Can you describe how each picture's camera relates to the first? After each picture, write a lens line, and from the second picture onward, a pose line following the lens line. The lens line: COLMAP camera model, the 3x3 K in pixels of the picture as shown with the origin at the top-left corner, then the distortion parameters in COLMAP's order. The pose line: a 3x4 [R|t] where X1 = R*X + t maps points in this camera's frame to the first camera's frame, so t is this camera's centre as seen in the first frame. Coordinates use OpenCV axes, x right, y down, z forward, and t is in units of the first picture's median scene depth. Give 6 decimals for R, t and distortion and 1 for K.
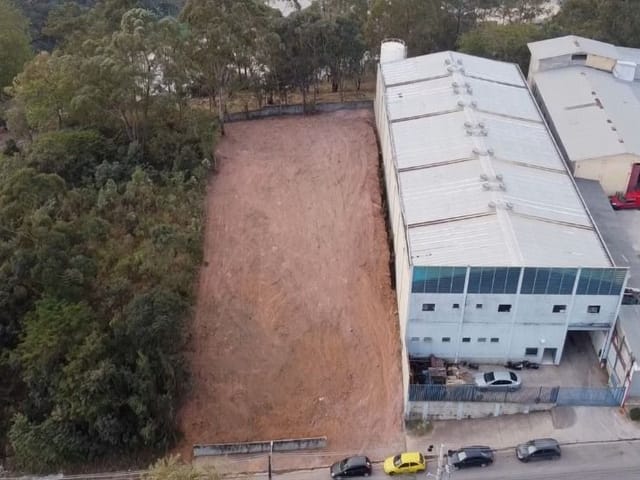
lens RADIAL K [[785.5, 0, 308.8], [0, 785.5, 247.5], [0, 0, 1]] dist [0.007506, -0.002422]
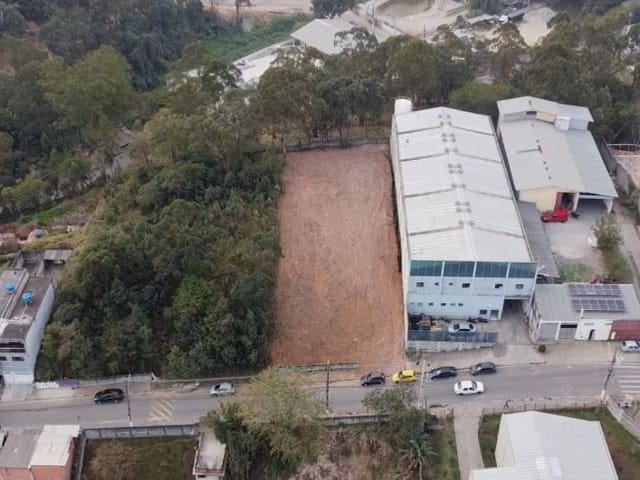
lens RADIAL K [[773.3, 0, 320.0], [0, 773.3, 240.0], [0, 0, 1]] dist [0.012883, -0.062912]
pose [[0.999930, 0.008606, -0.008152, -0.043202], [-0.008423, 0.999718, 0.022192, -0.047891], [0.008341, -0.022122, 0.999720, -0.580272]]
